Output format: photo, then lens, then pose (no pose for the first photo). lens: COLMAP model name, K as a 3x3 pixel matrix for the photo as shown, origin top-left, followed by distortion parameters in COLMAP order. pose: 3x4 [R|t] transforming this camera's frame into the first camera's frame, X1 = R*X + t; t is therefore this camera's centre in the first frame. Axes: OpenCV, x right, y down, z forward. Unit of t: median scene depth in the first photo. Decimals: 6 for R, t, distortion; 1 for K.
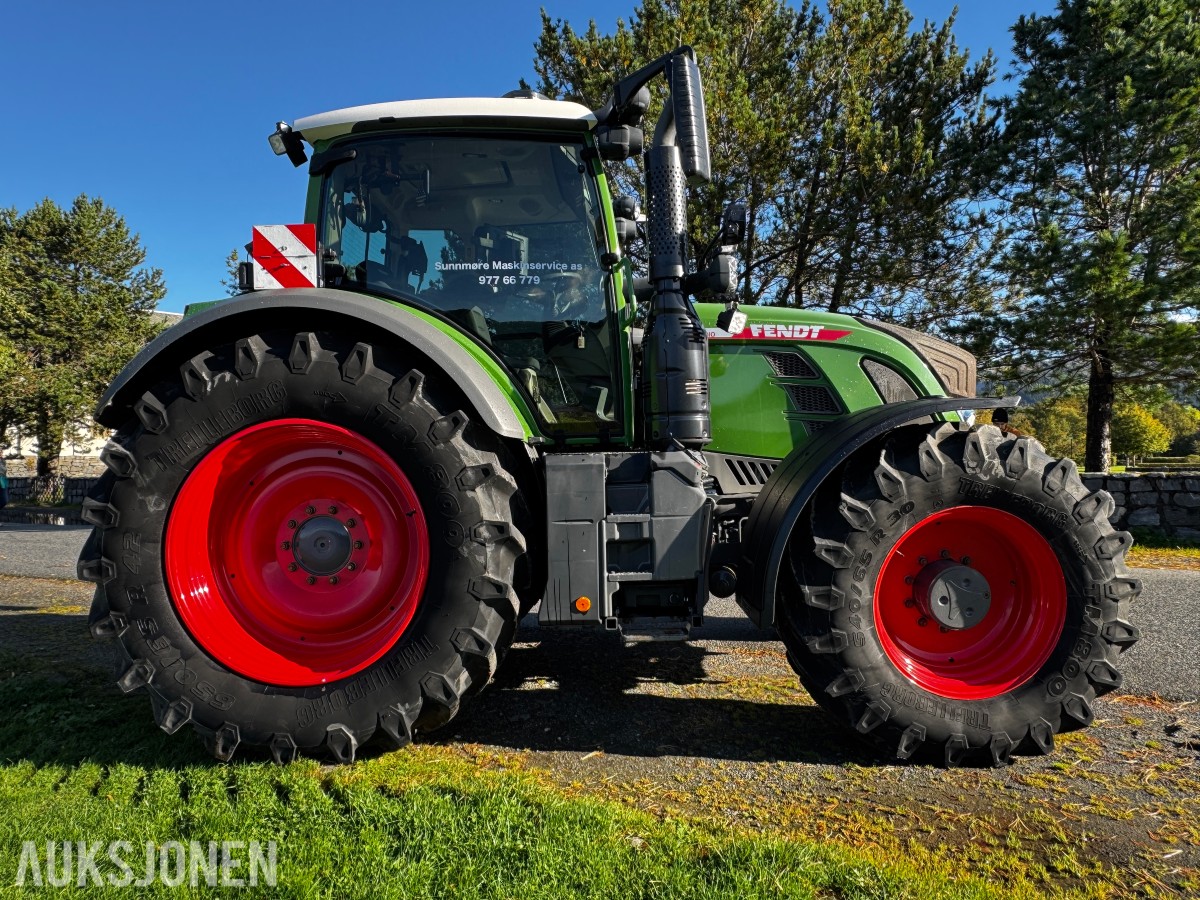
lens RADIAL K [[794.6, 0, 597.2], [0, 794.6, 451.0], [0, 0, 1]] dist [-0.011344, -0.001757]
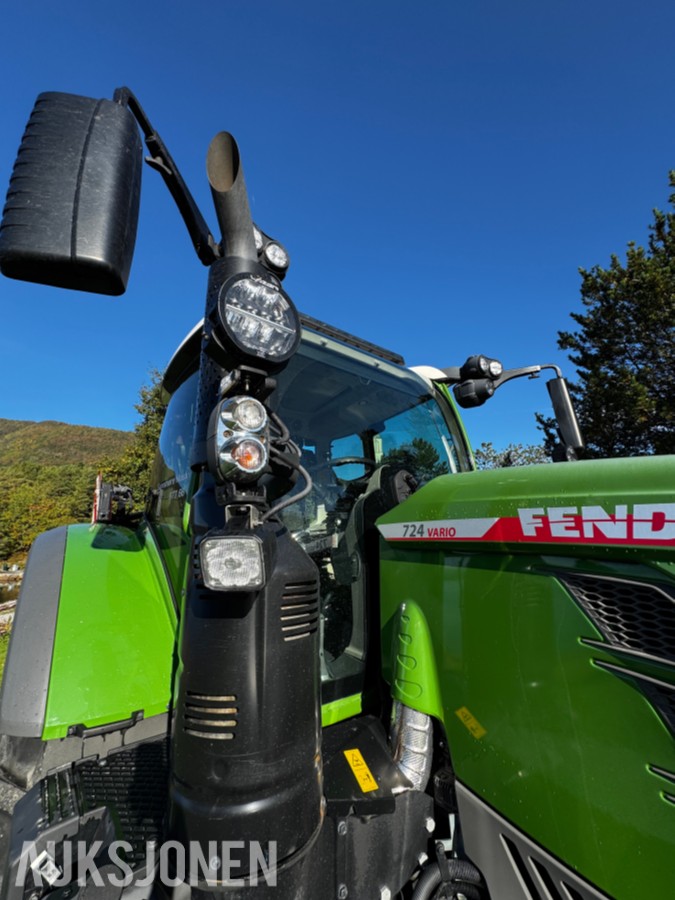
lens RADIAL K [[357.8, 0, 330.2], [0, 357.8, 454.3], [0, 0, 1]] dist [-0.003664, 0.000356]
pose [[0.635487, -0.187287, -0.749052, 0.359377], [0.017015, 0.973297, -0.228920, -0.182125], [0.771924, 0.132731, 0.621704, 0.985213]]
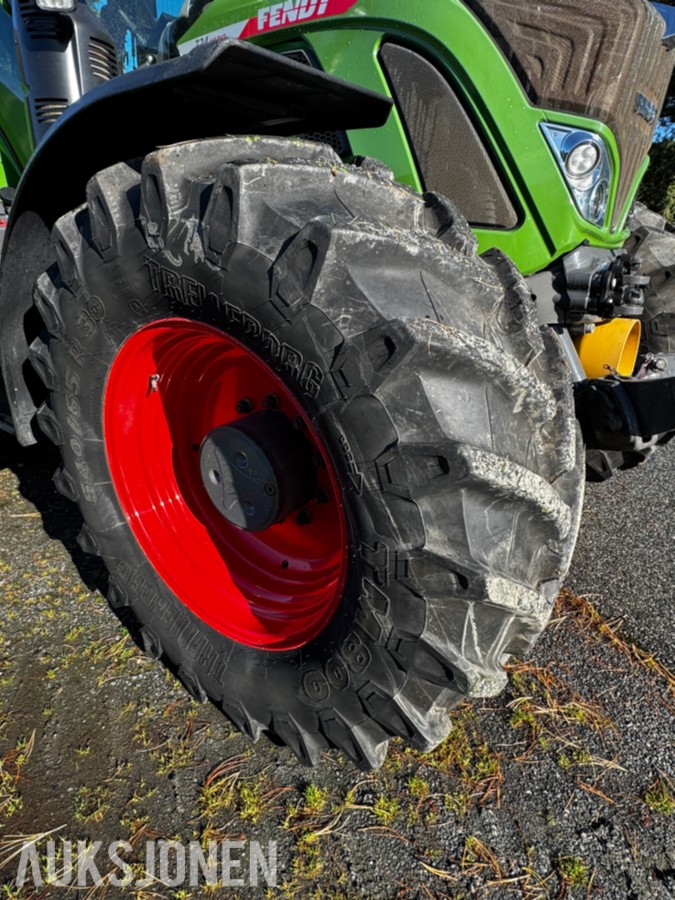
lens RADIAL K [[545.9, 0, 333.4], [0, 545.9, 444.4], [0, 0, 1]] dist [0.001217, -0.000501]
pose [[0.795278, 0.245529, -0.554300, 0.735133], [-0.037104, 0.932315, 0.359739, 0.015155], [0.605108, -0.265526, 0.750560, 0.756534]]
